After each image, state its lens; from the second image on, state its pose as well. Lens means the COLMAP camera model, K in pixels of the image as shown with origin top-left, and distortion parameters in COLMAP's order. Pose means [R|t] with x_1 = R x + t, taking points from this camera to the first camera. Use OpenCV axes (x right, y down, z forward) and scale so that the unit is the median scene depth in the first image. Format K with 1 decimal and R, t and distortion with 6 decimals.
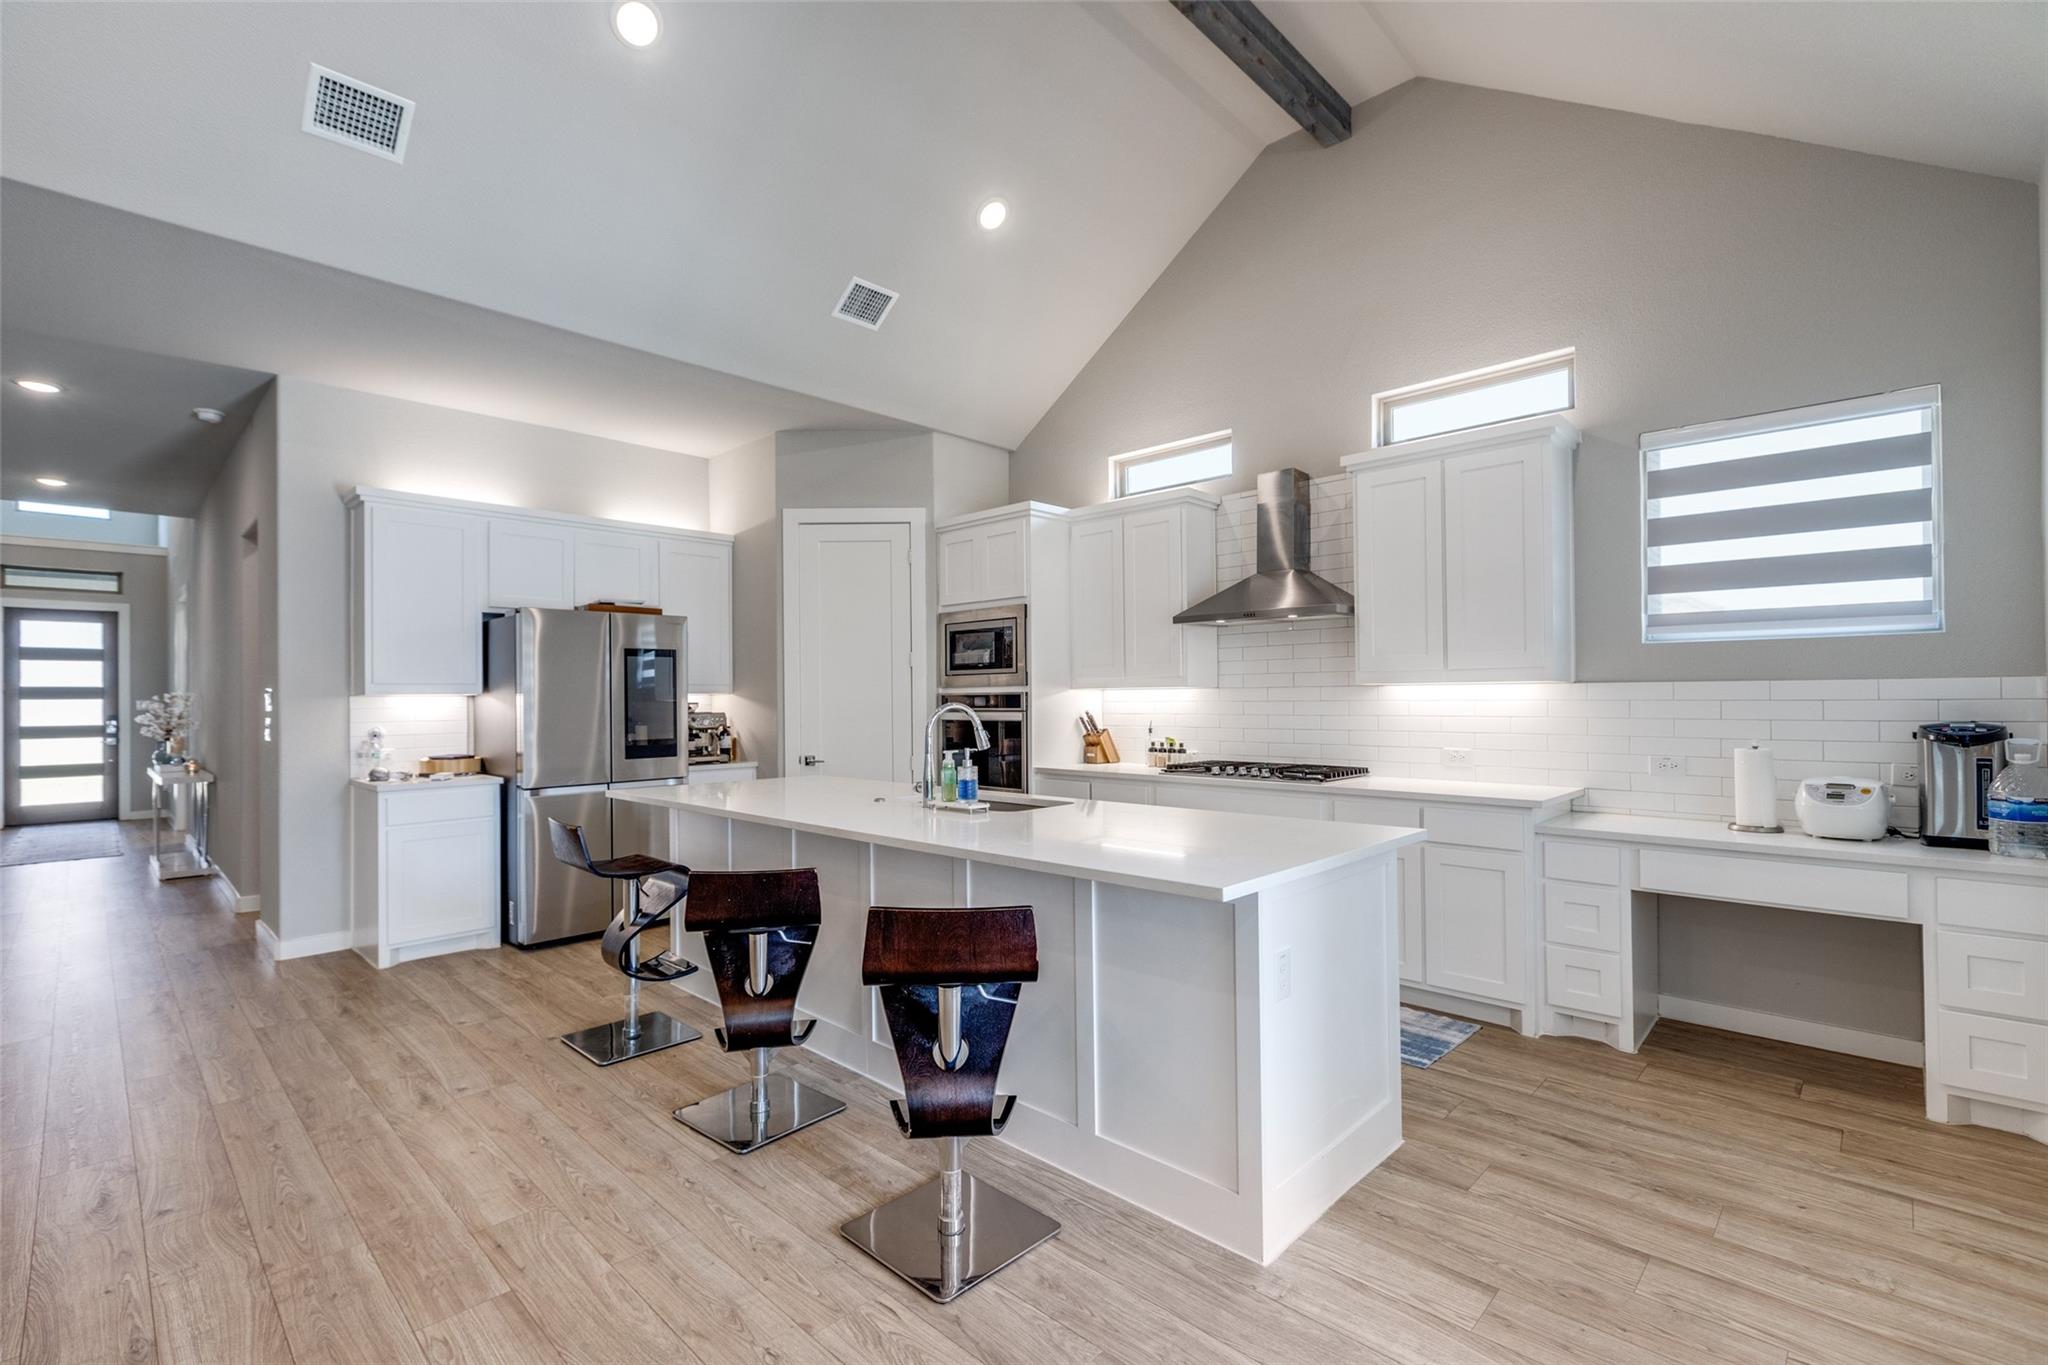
lens RADIAL K [[908.7, 0, 1017.0], [0, 908.7, 690.8], [0, 0, 1]] dist [0.008672, 0.000690]
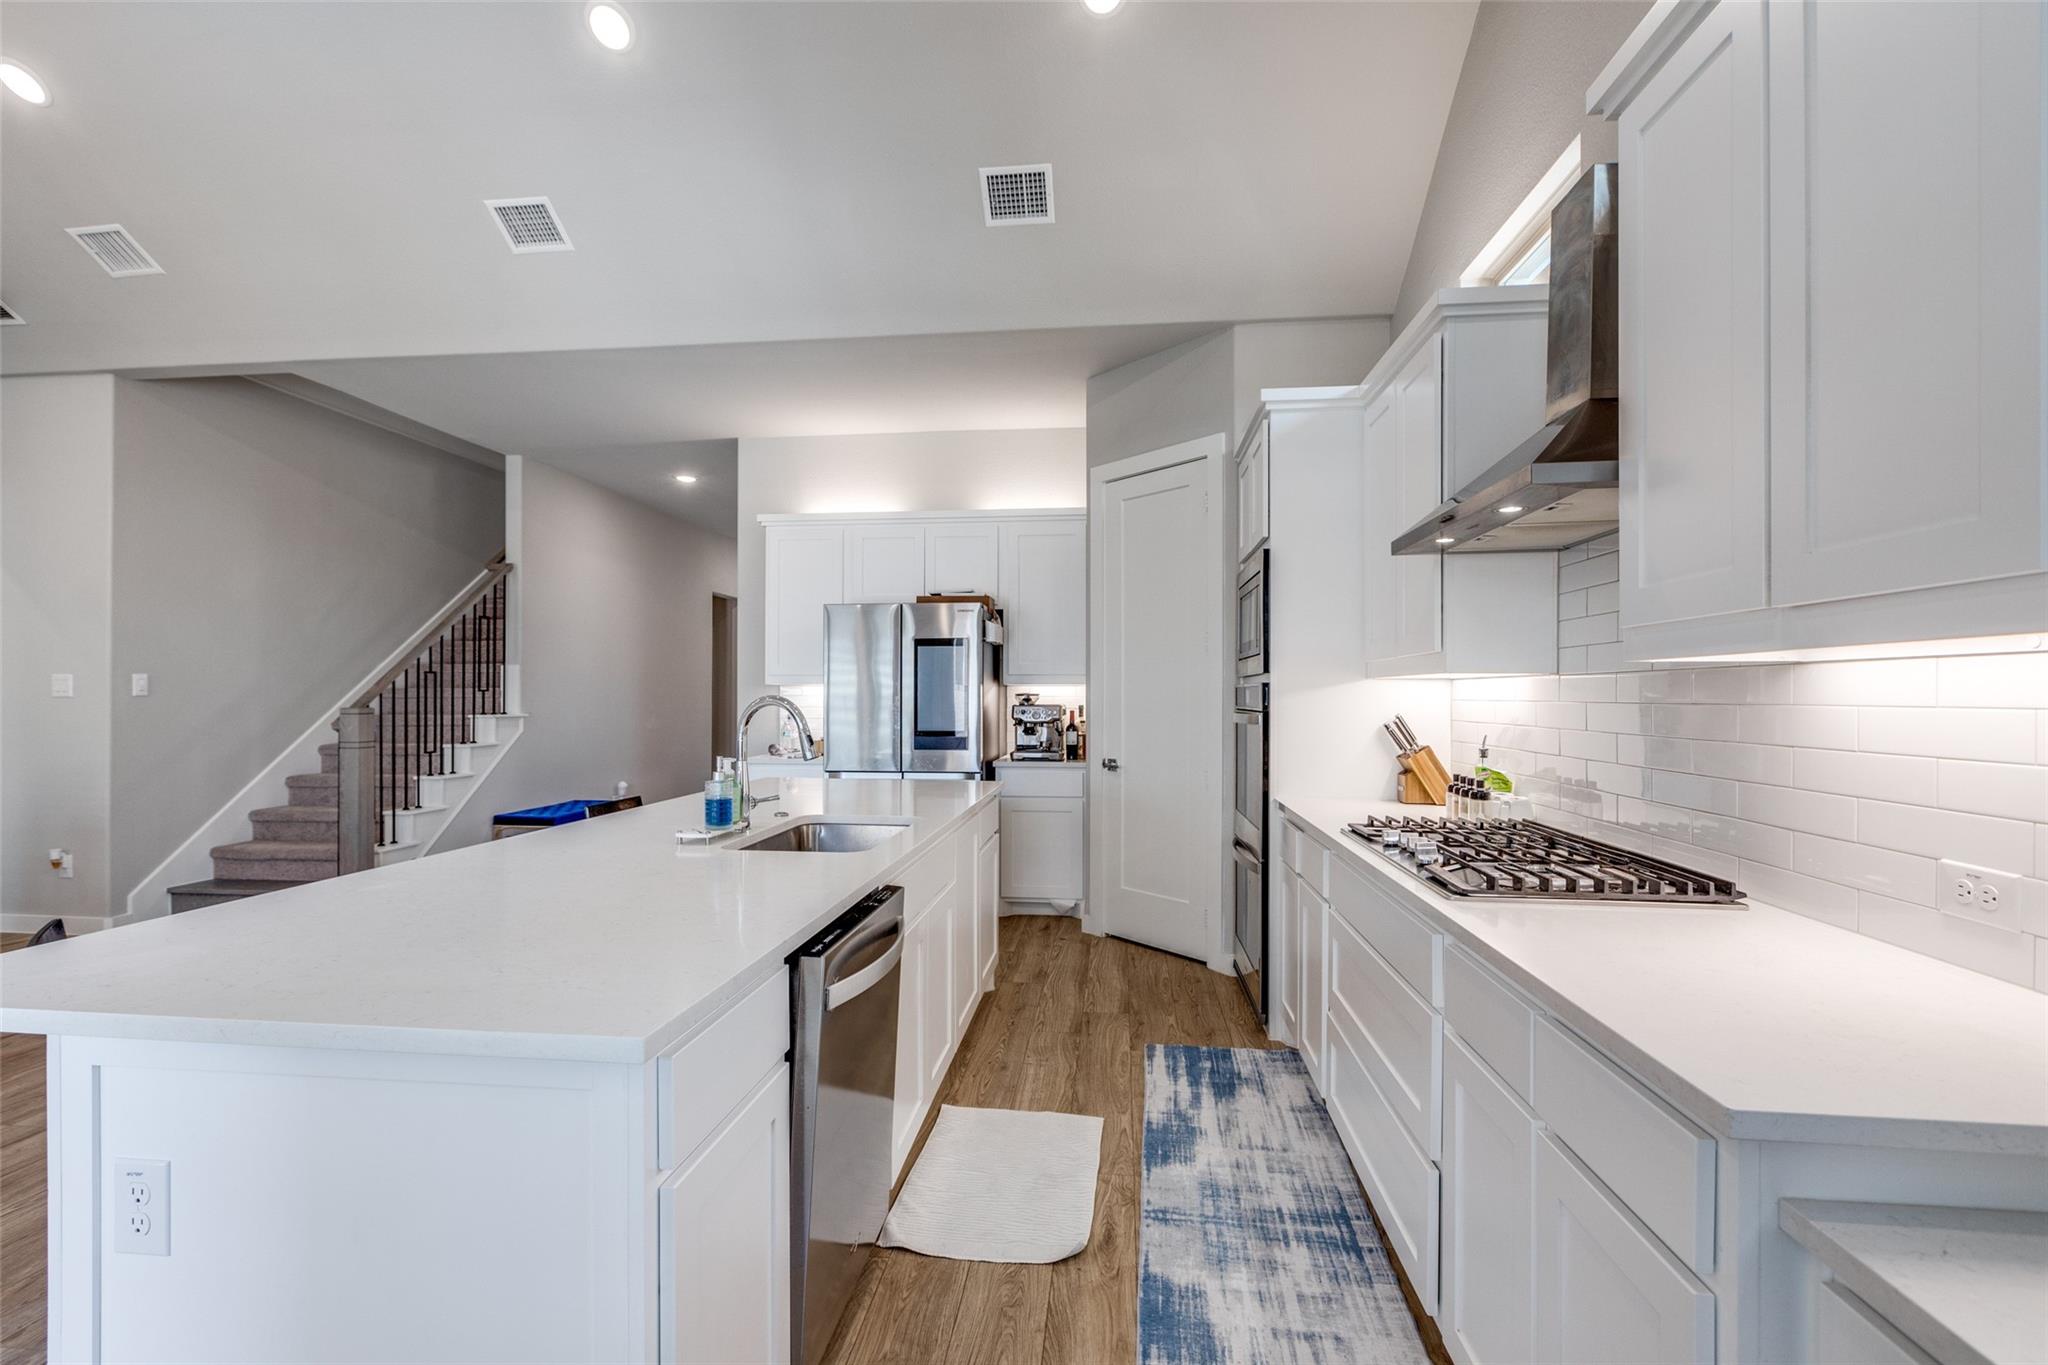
lens RADIAL K [[948.2, 0, 1022.3], [0, 948.2, 694.2], [0, 0, 1]] dist [0.002755, 0.000259]
pose [[0.621145, 0.006899, -0.783665, 0.461249], [0.000865, 0.999955, 0.009488, 0.004268], [0.783695, -0.006572, 0.621111, 0.448781]]
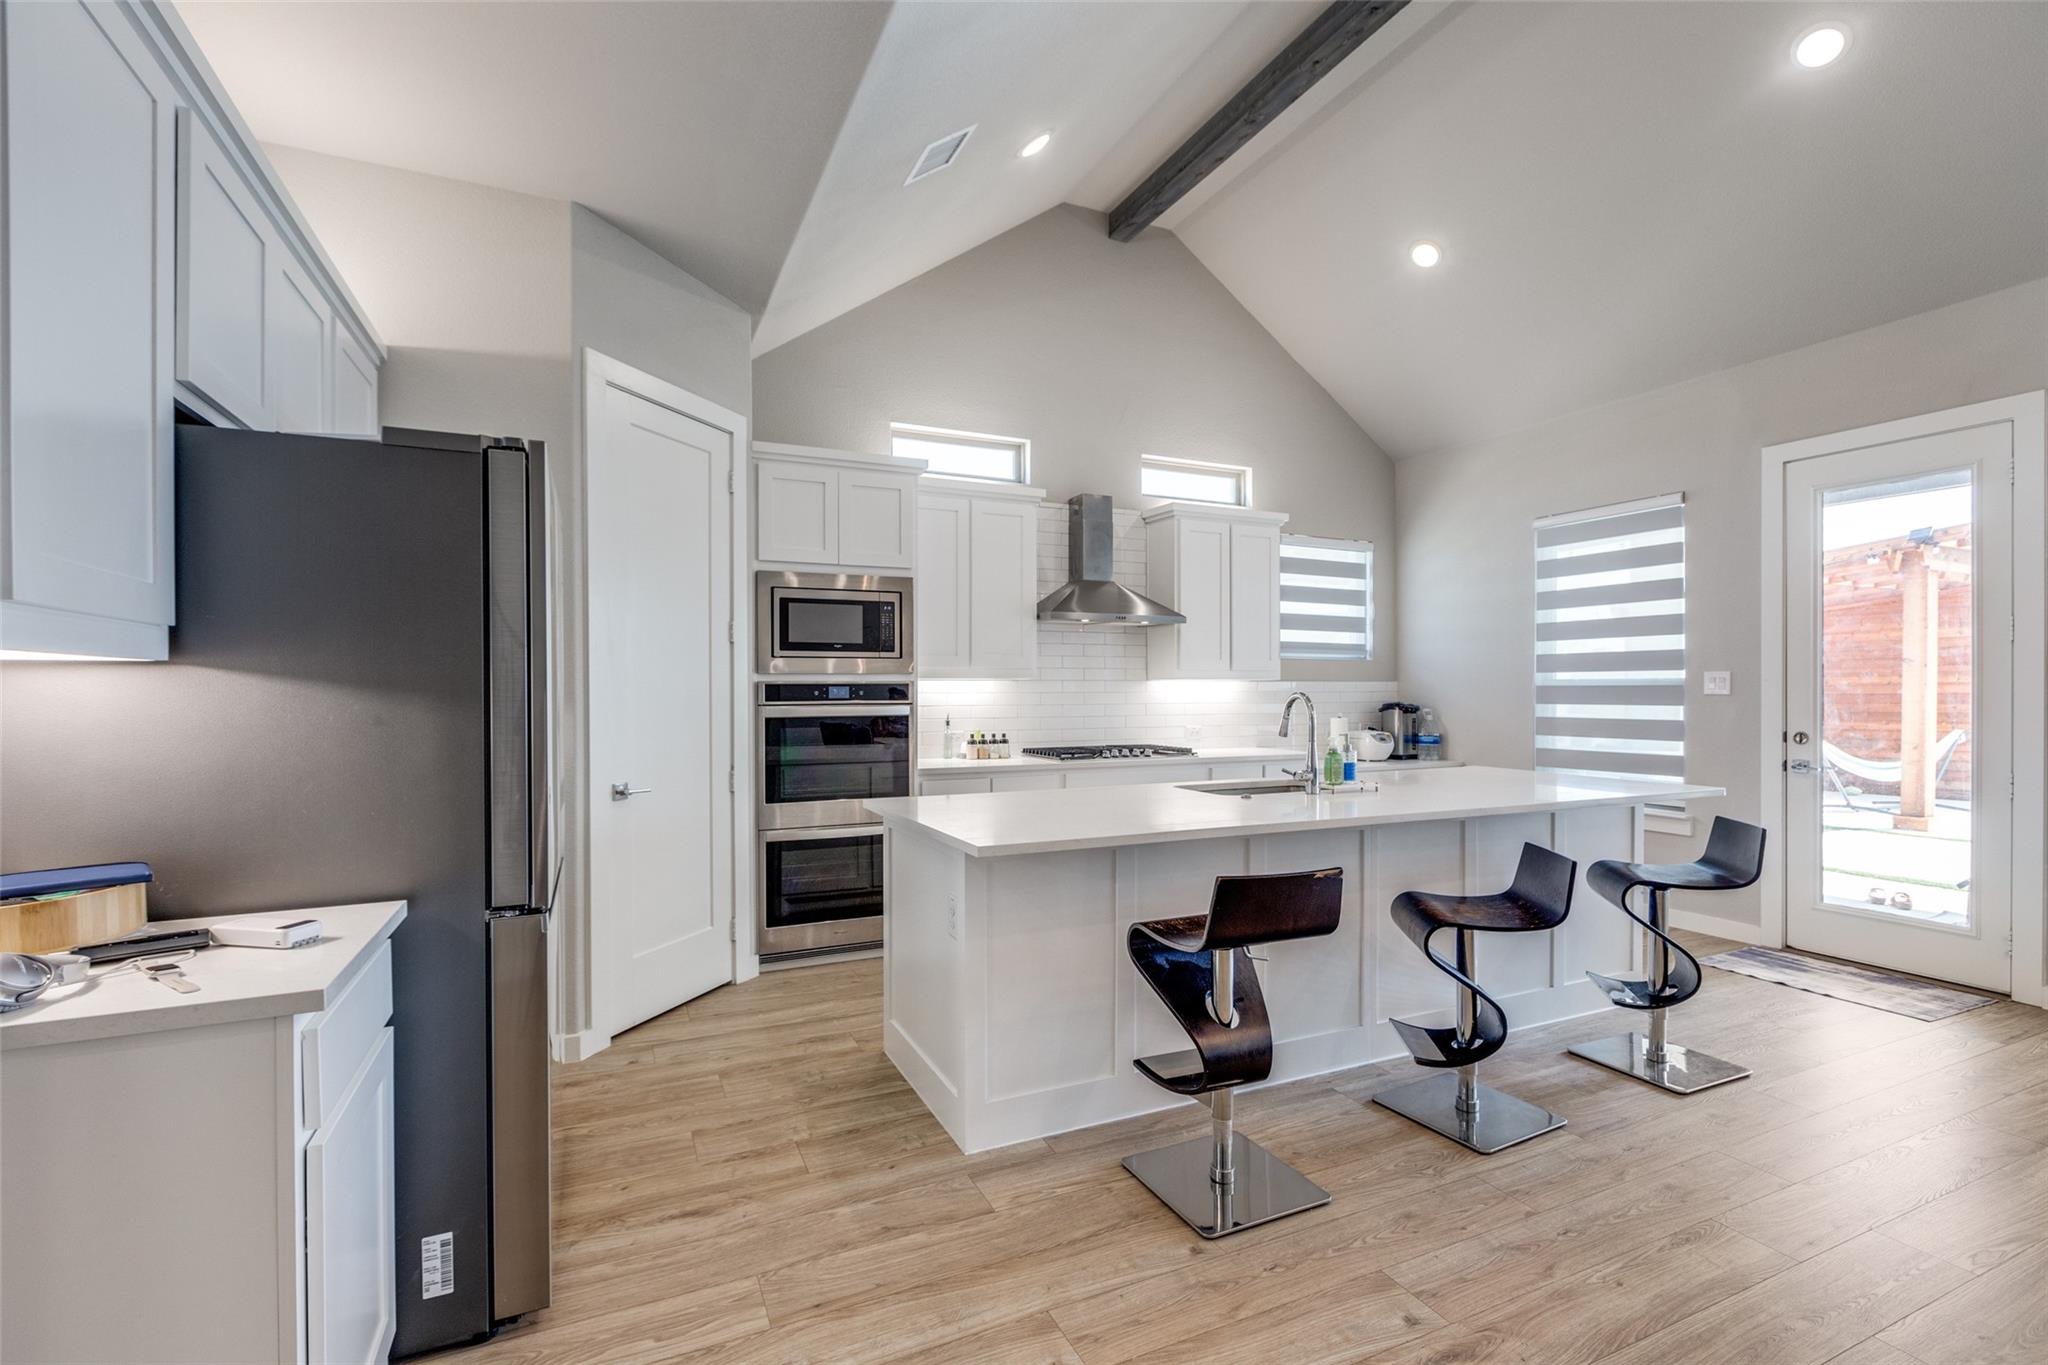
lens RADIAL K [[908.7, 0, 1017.0], [0, 908.7, 690.8], [0, 0, 1]] dist [0.008672, 0.000690]
pose [[0.359842, 0.005565, 0.932997, -0.768623], [-0.009426, 0.999953, -0.002329, 0.011881], [-0.932966, -0.007957, 0.359878, 0.620585]]
